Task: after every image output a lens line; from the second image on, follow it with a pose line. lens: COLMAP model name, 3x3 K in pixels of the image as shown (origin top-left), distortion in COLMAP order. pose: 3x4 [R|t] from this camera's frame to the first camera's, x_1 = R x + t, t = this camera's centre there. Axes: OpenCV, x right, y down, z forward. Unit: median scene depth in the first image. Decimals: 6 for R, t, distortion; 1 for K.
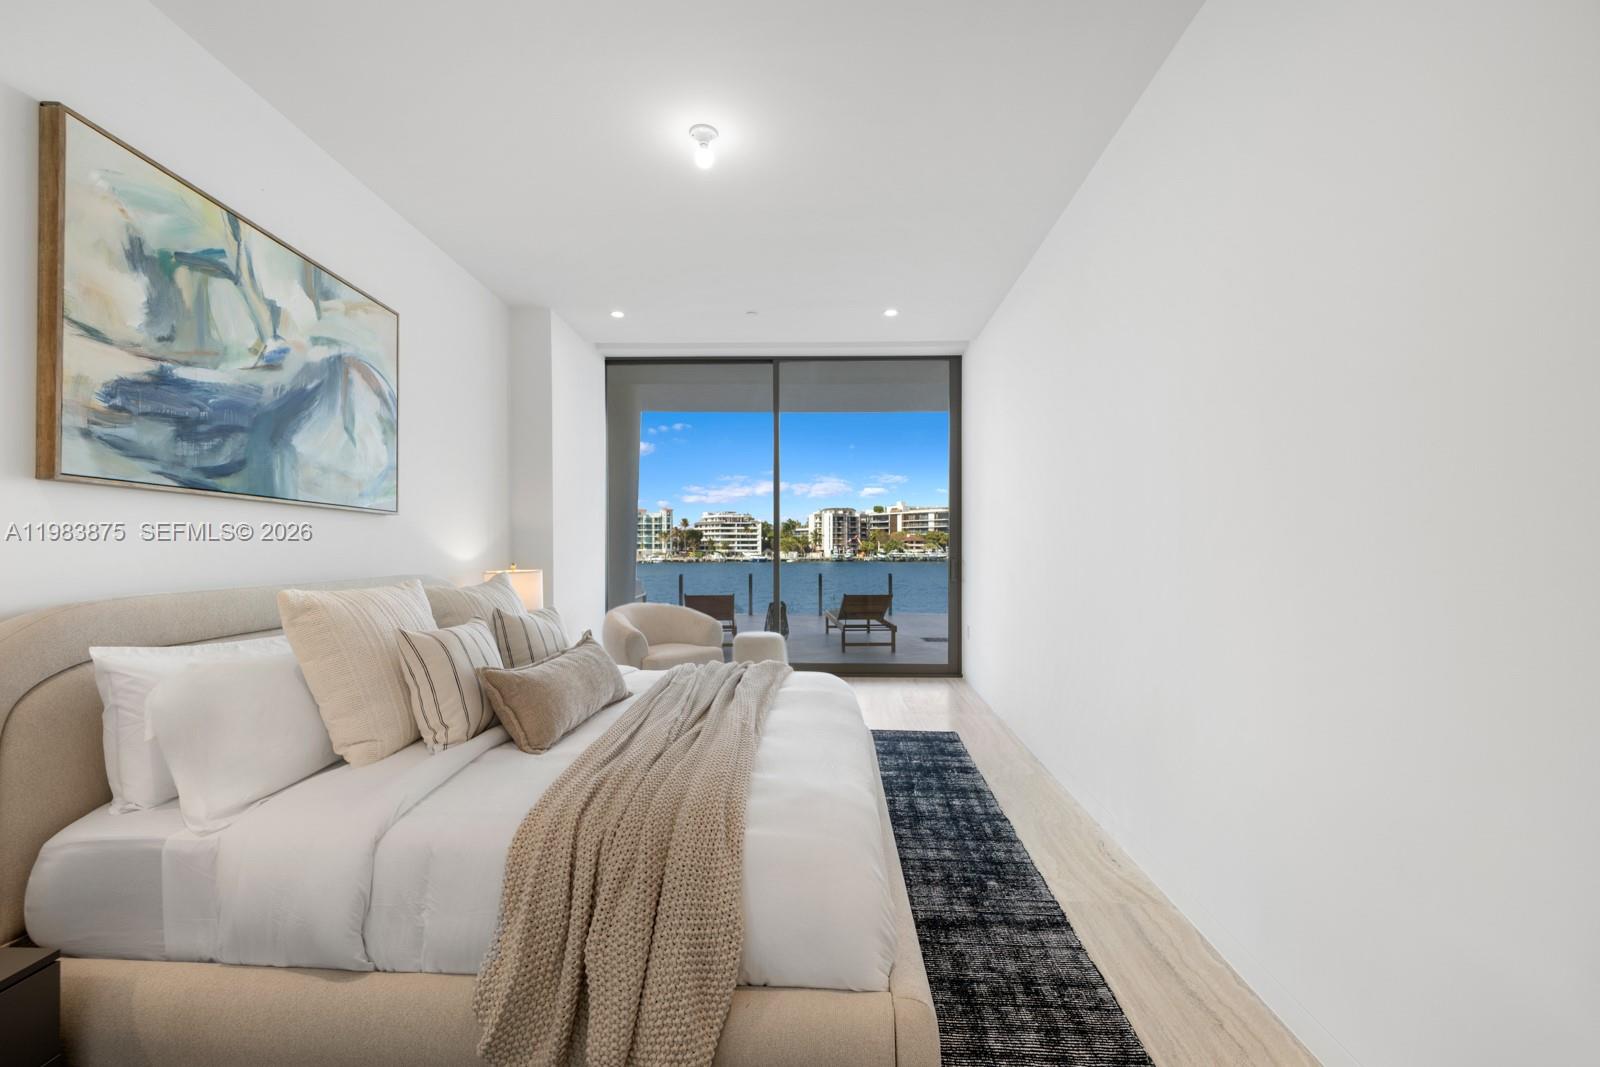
lens RADIAL K [[628.4, 0, 785.7], [0, 628.4, 539.5], [0, 0, 1]] dist [0.026735, -0.014953]
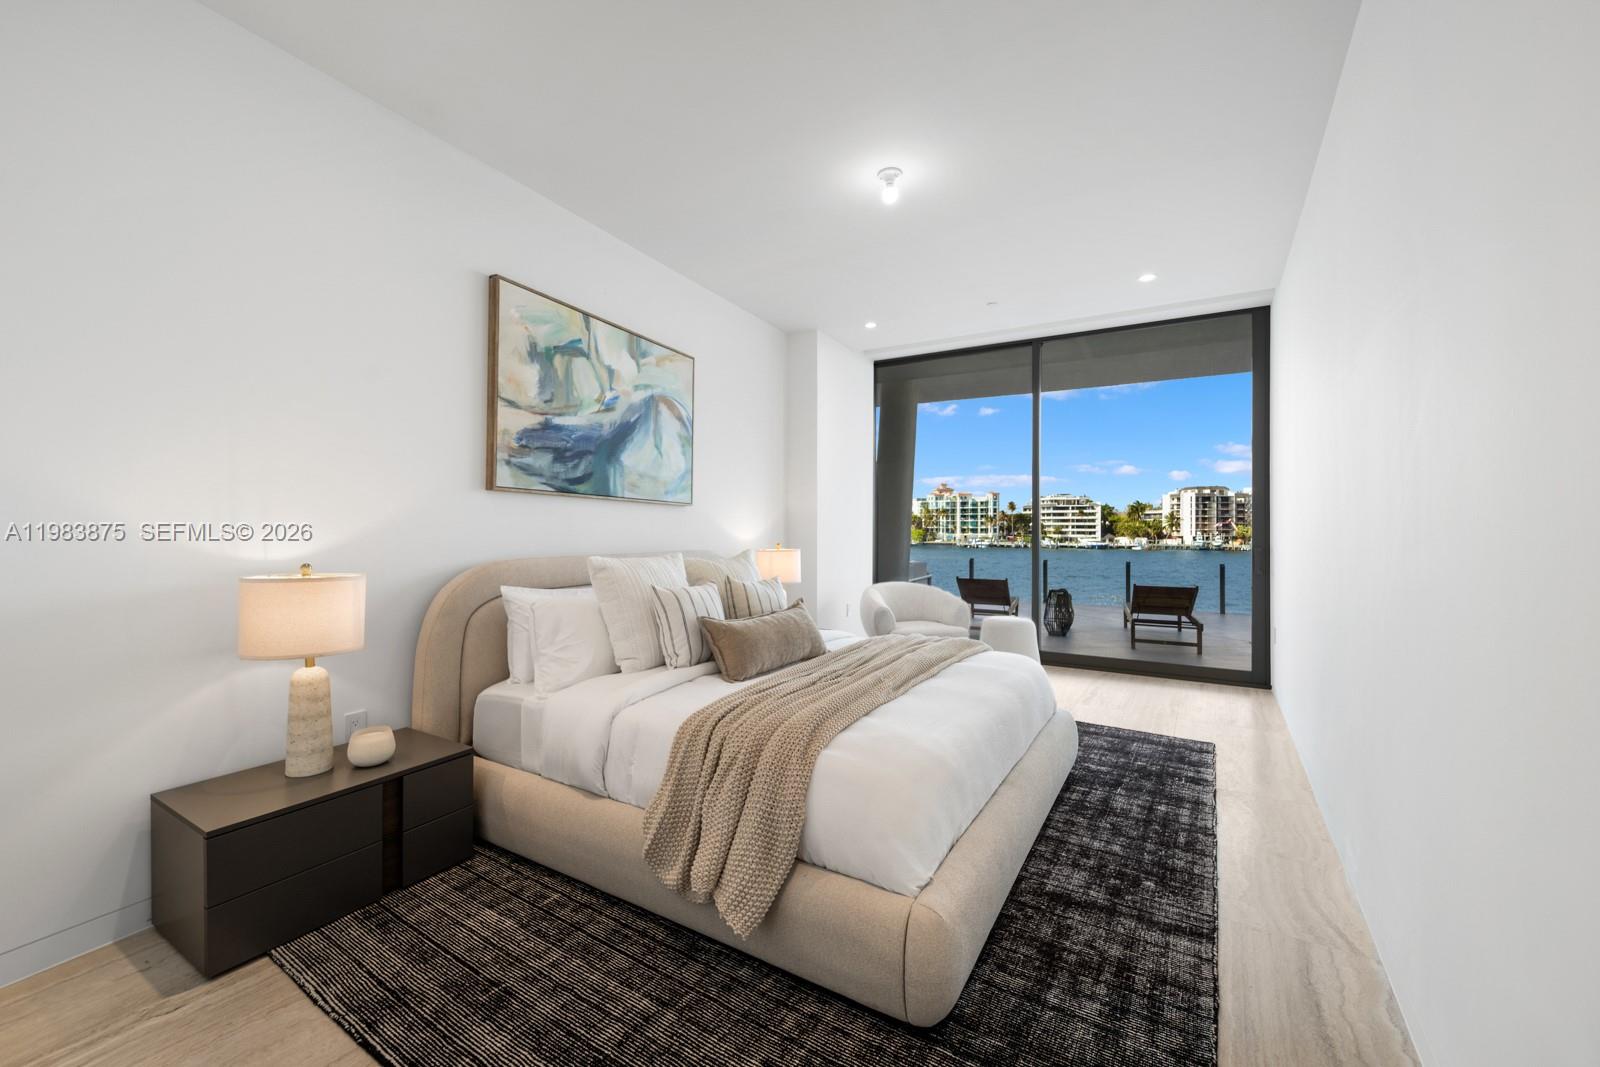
lens RADIAL K [[628.9, 0, 800.9], [0, 628.9, 513.2], [0, 0, 1]] dist [0.036119, -0.020829]
pose [[0.881318, -0.007522, -0.472463, 0.268137], [-0.000290, 0.999864, -0.016461, -0.001414], [0.472523, 0.014644, 0.881197, -0.089072]]
